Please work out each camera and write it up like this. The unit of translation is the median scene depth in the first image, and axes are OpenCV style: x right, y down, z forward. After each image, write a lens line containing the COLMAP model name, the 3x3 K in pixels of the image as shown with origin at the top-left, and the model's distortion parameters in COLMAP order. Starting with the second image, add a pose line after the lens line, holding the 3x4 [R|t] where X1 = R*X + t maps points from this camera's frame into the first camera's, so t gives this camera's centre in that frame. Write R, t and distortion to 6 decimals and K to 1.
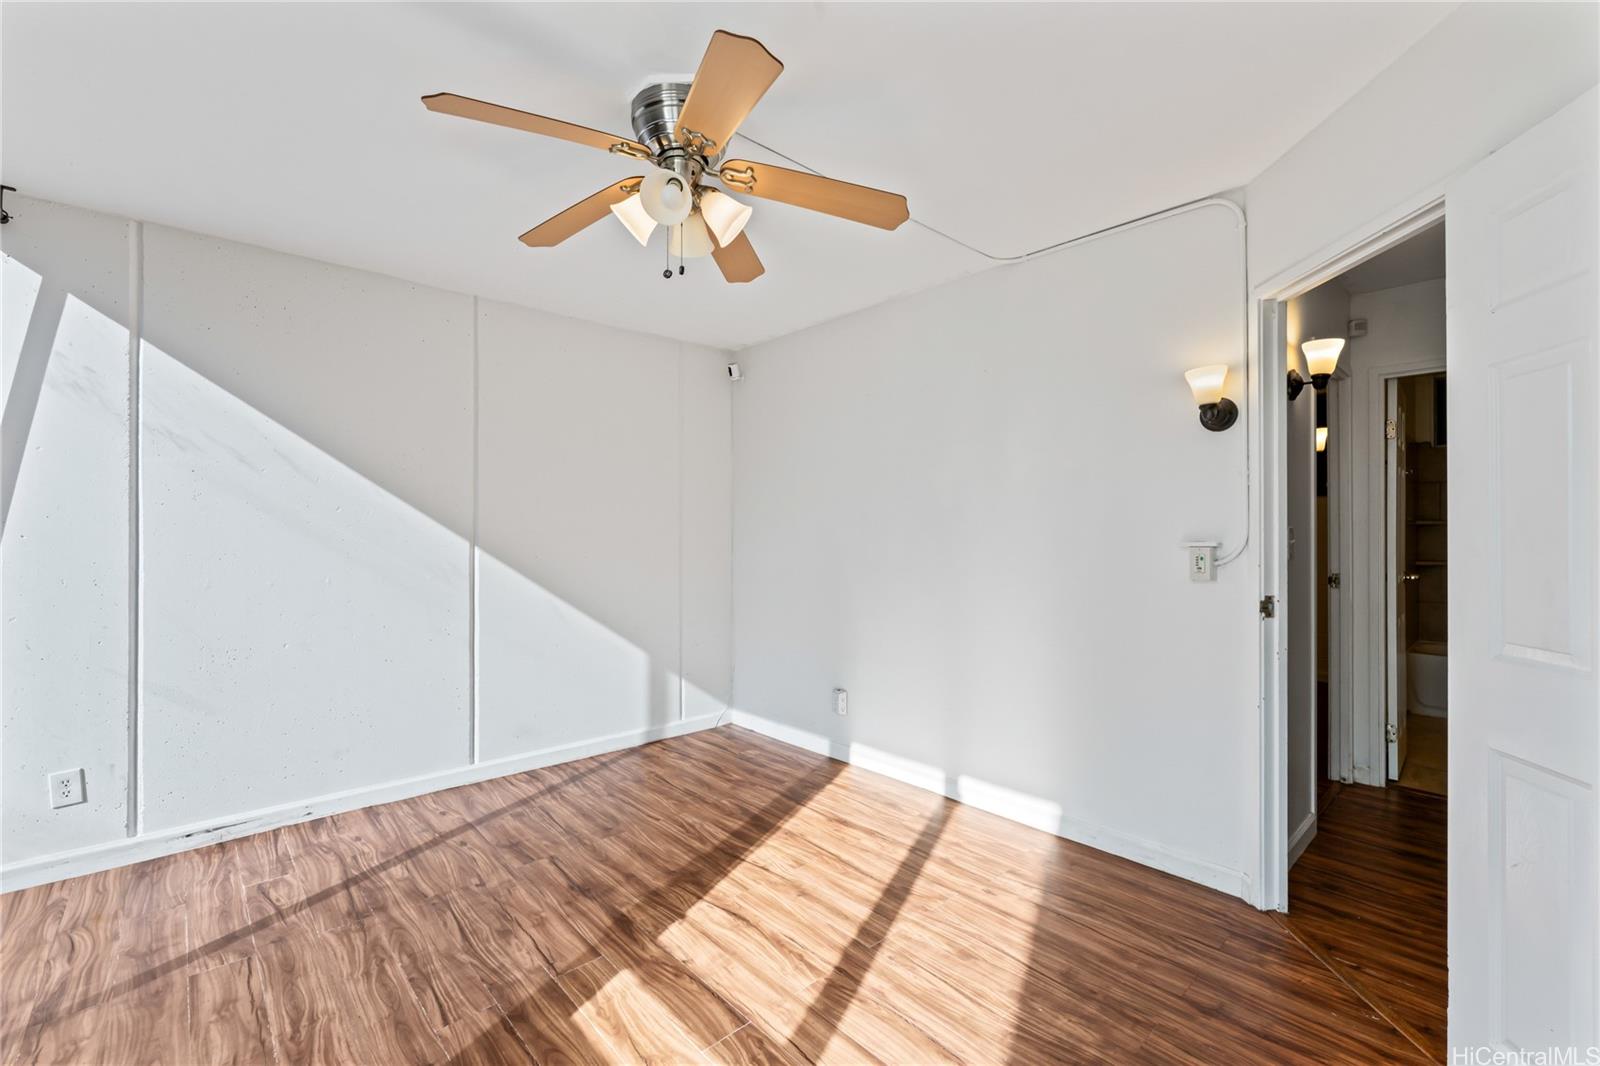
lens RADIAL K [[688.7, 0, 800.0], [0, 688.7, 533.0], [0, 0, 1]] dist [-0.011336, -0.000047]
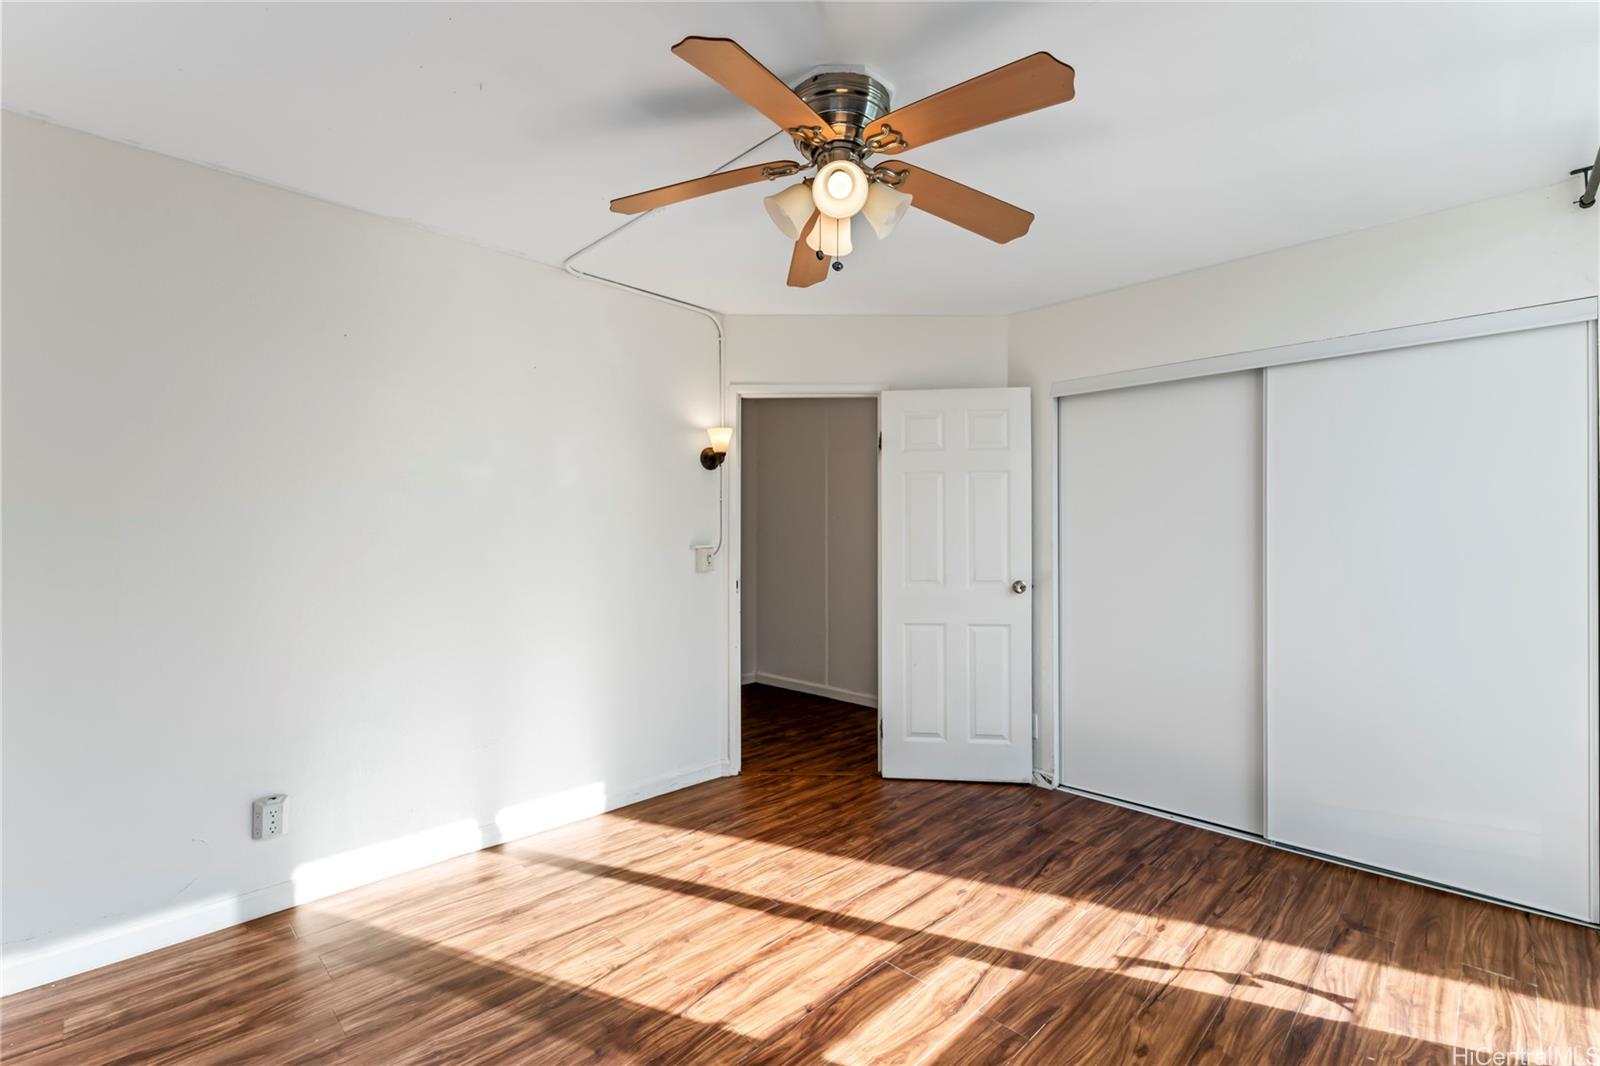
lens RADIAL K [[712.6, 0, 800.0], [0, 712.6, 533.0], [0, 0, 1]] dist [0.002637, 0.000030]
pose [[-0.055631, 0.002384, 0.998449, -0.991091], [-0.001835, 0.999995, -0.002490, -0.007866], [-0.998450, -0.001971, -0.055626, 0.944095]]
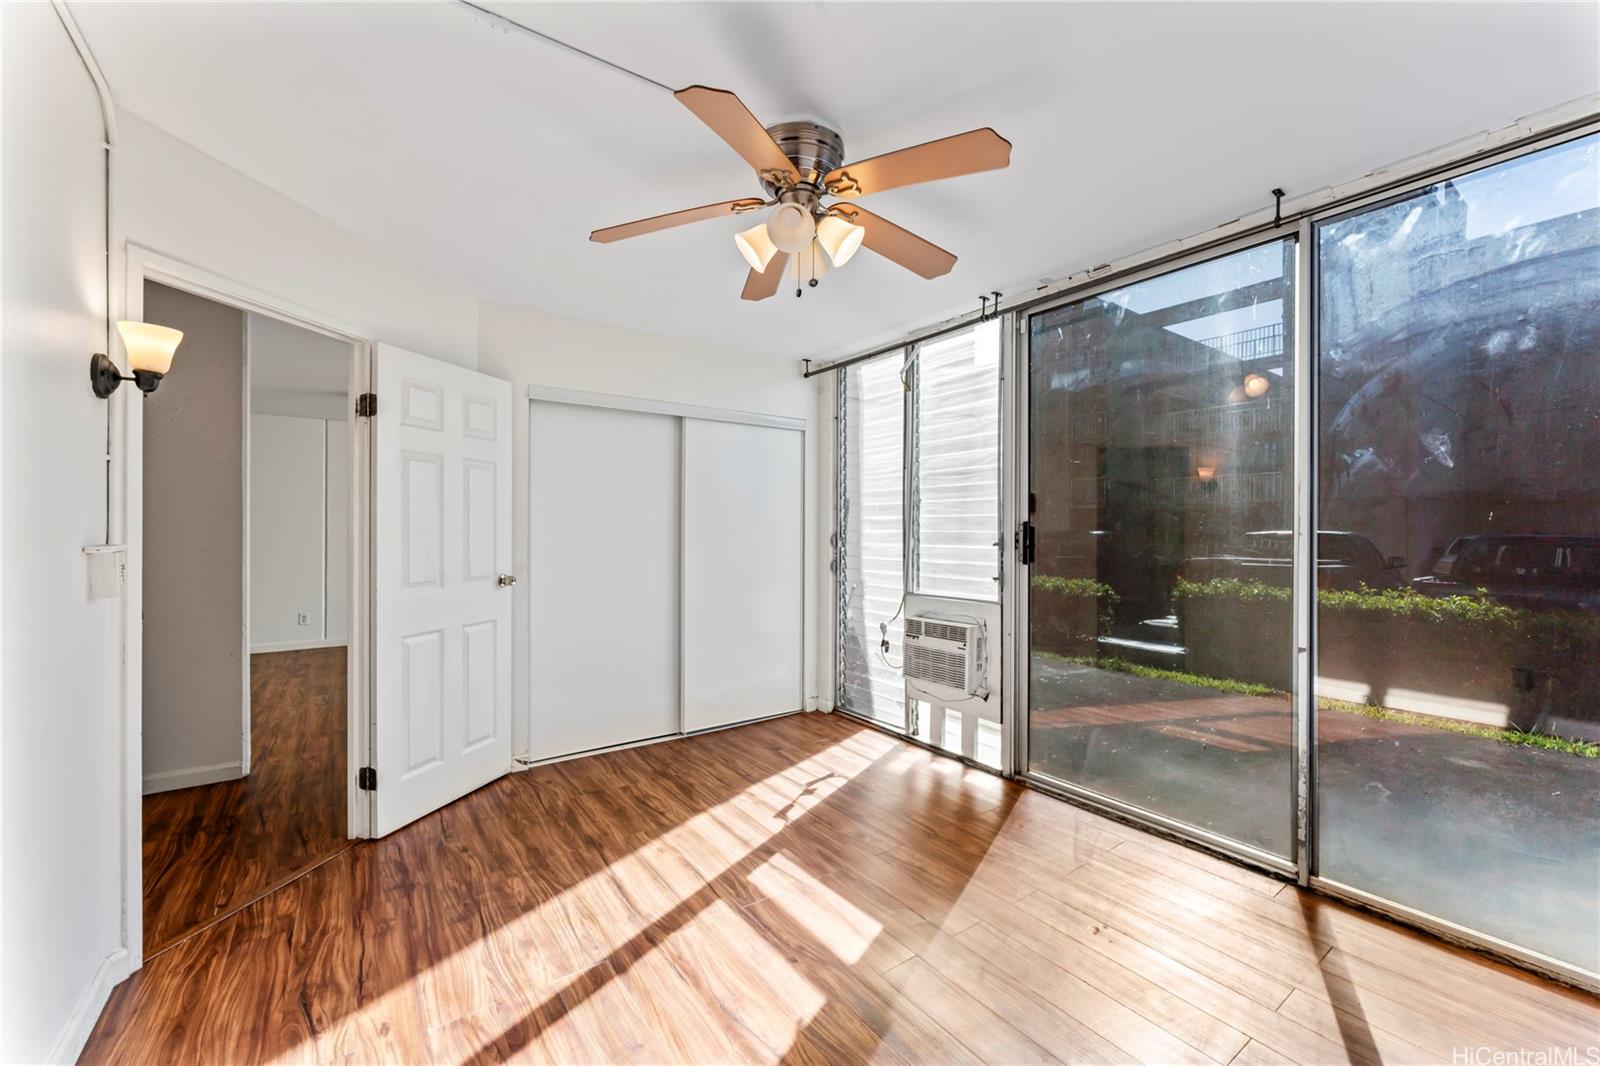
lens RADIAL K [[636.7, 0, 800.0], [0, 636.7, 533.0], [0, 0, 1]] dist [-0.001117, -0.000090]
pose [[-0.994018, -0.008829, 0.108855, -0.240003], [-0.008418, 0.999956, 0.004236, -0.009680], [-0.108887, 0.003294, -0.994049, 1.707406]]
